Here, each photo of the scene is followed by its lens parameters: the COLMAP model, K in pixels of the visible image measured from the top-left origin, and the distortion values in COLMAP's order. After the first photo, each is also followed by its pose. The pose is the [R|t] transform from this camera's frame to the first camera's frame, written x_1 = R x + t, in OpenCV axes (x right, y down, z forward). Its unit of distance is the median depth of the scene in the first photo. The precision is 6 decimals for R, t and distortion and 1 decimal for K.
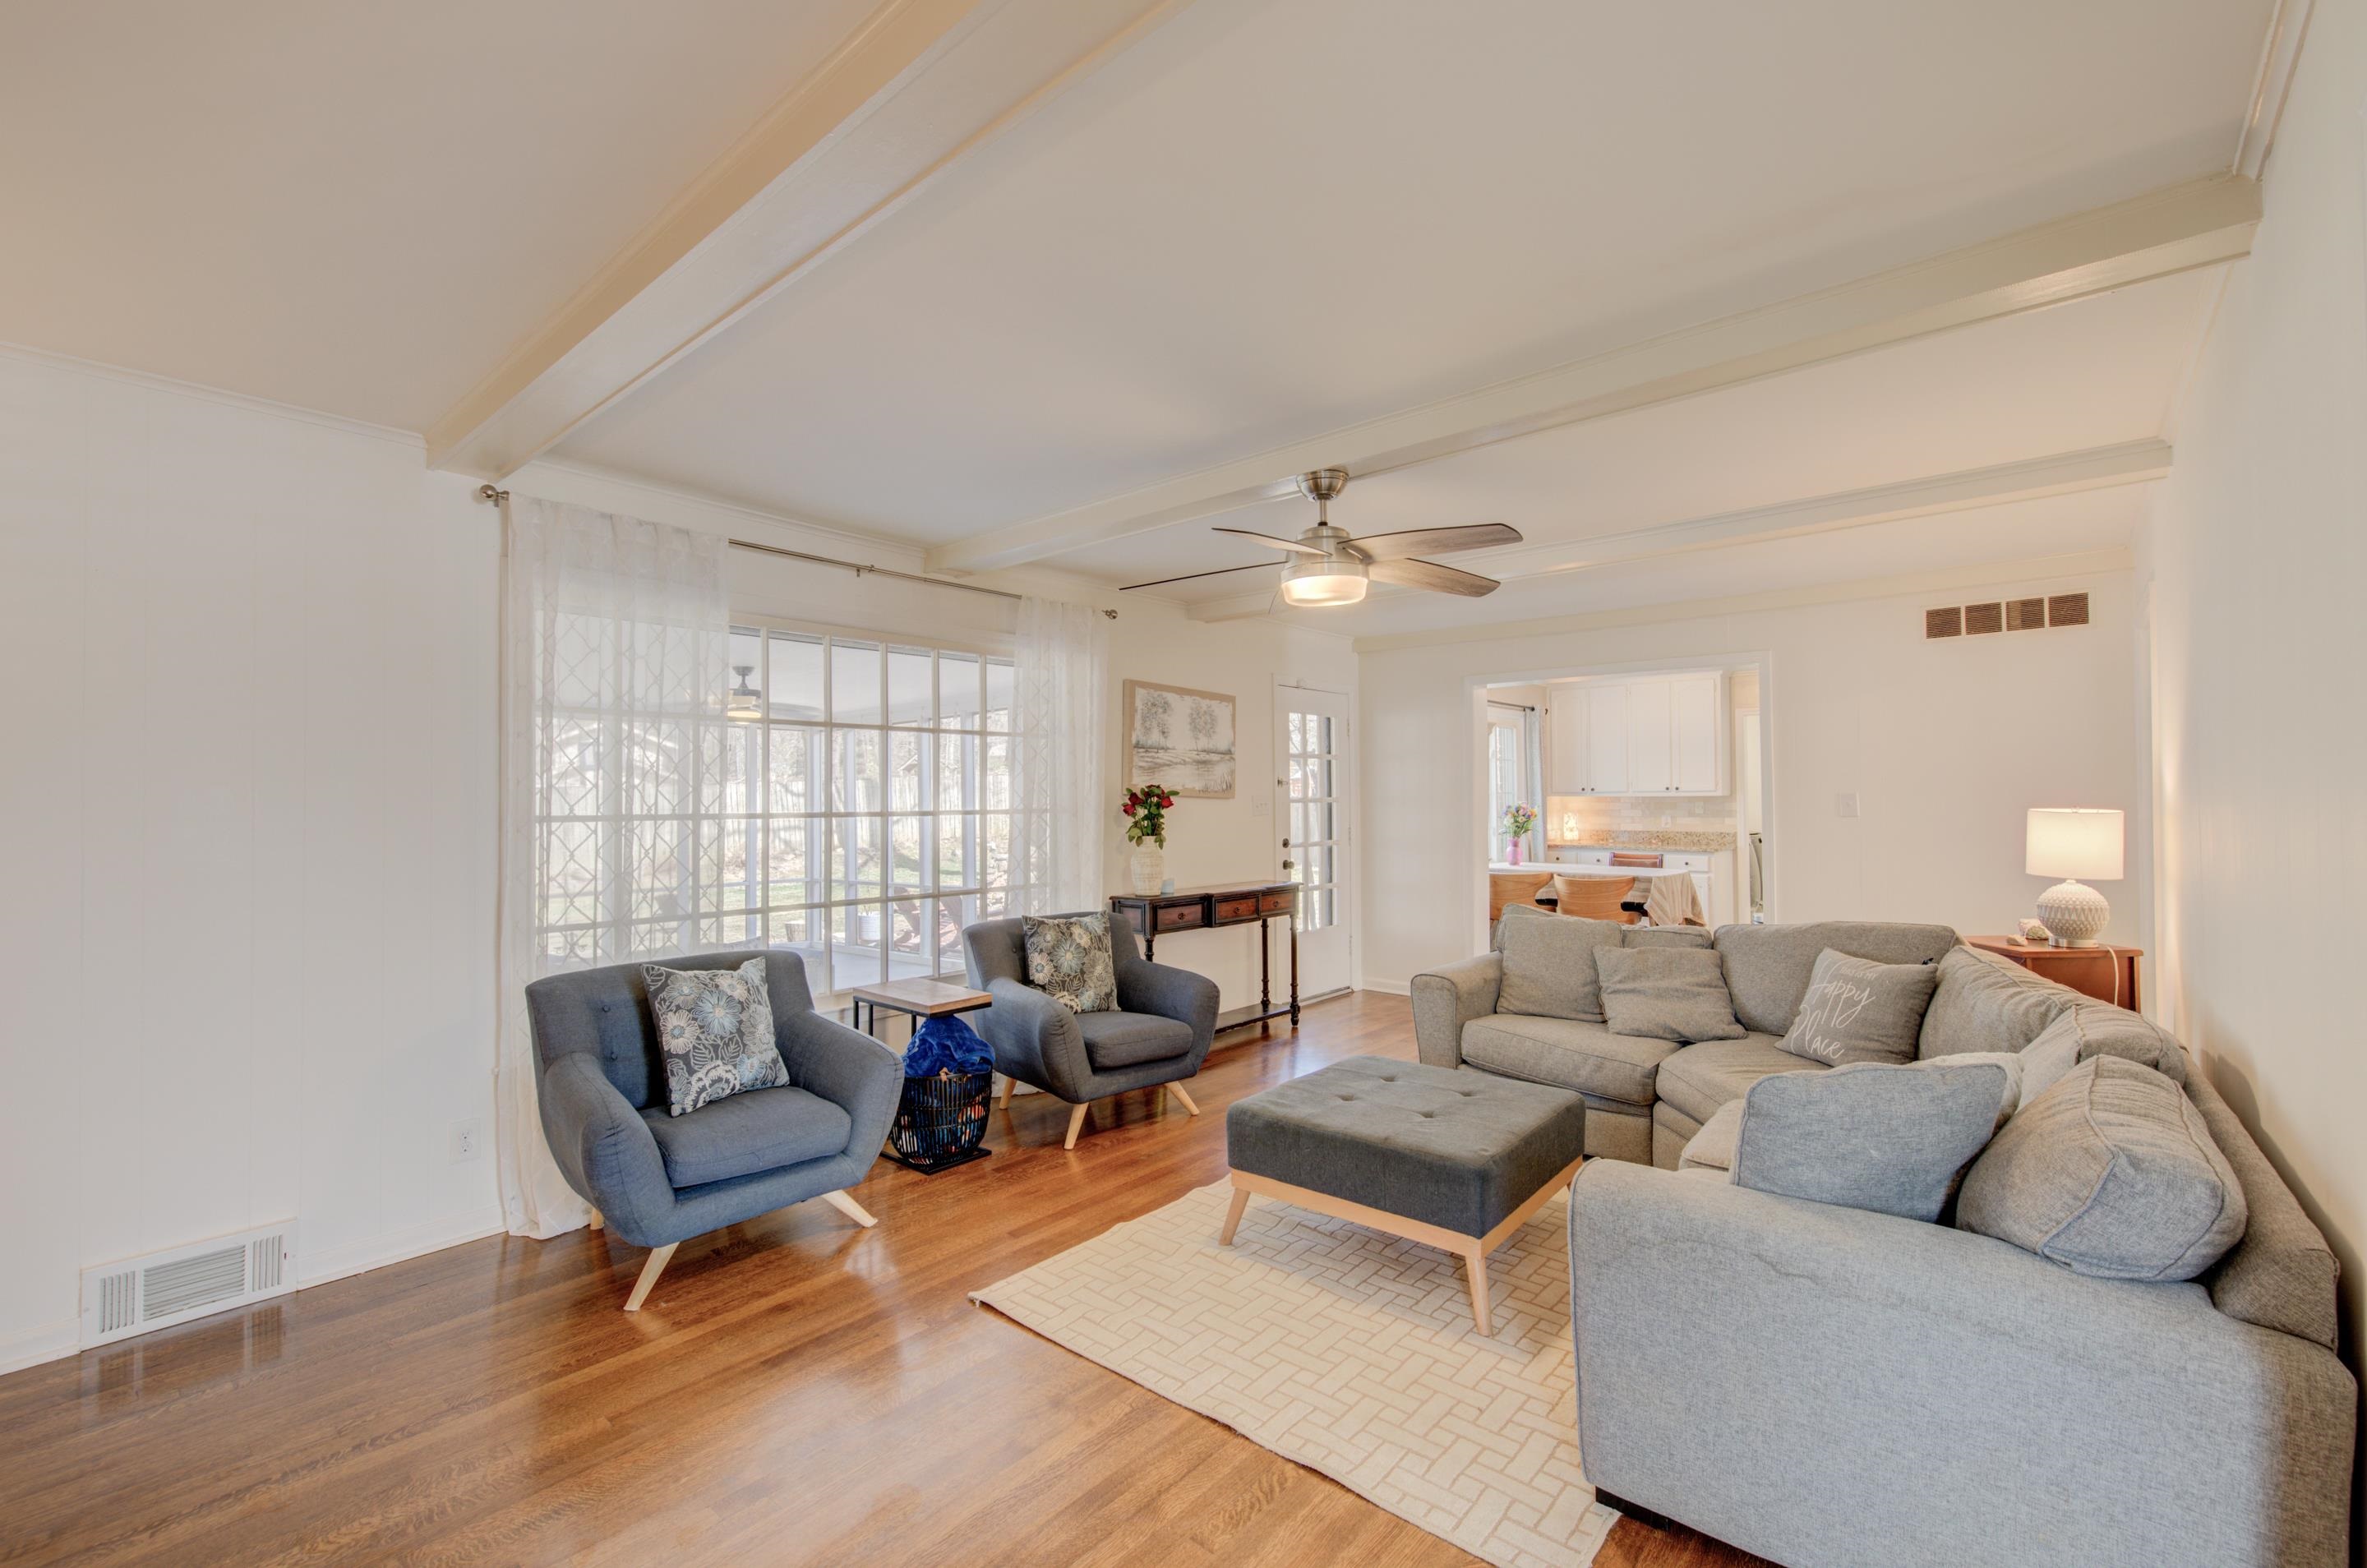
lens RADIAL K [[1001.3, 0, 1181.3], [0, 1001.3, 787.9], [0, 0, 1]] dist [-0.000559, 0.001158]
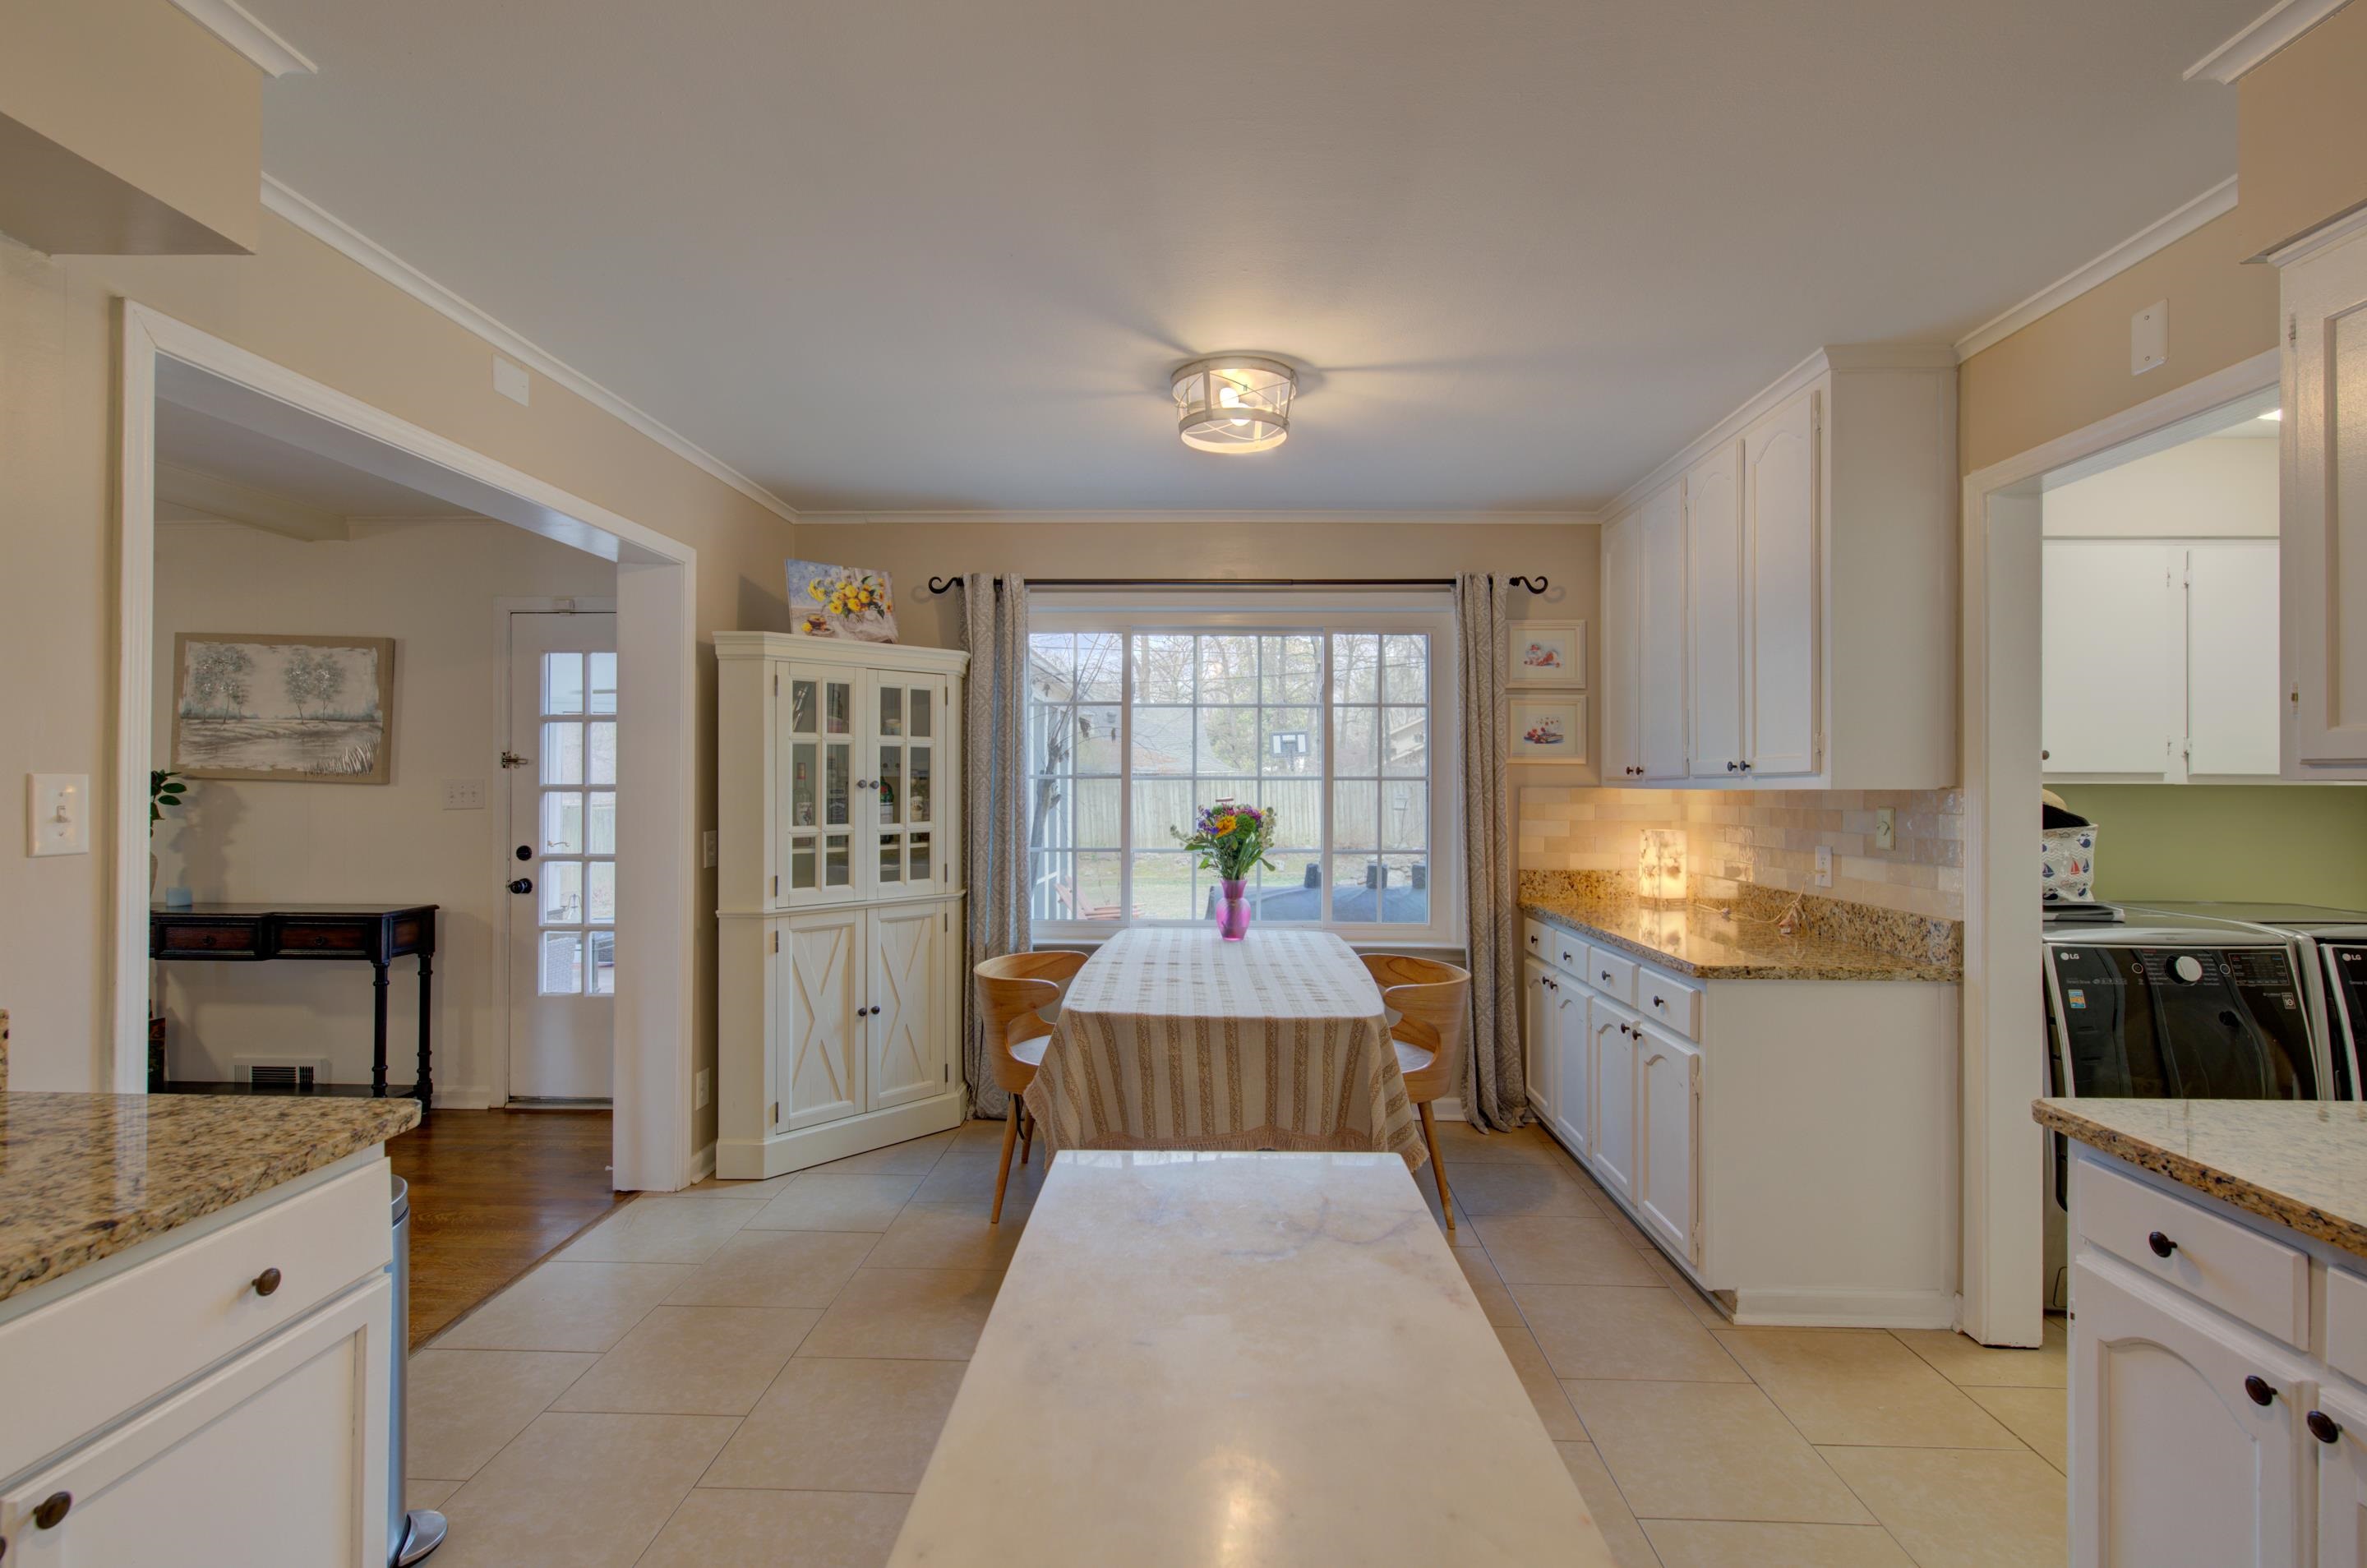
lens RADIAL K [[1001.3, 0, 1176.5], [0, 1001.3, 772.2], [0, 0, 1]] dist [-0.000559, 0.001158]
pose [[0.633900, -0.000972, -0.773414, 1.305607], [0.002475, 0.999997, 0.000771, 0.004395], [0.773411, -0.002403, 0.633900, 1.356370]]
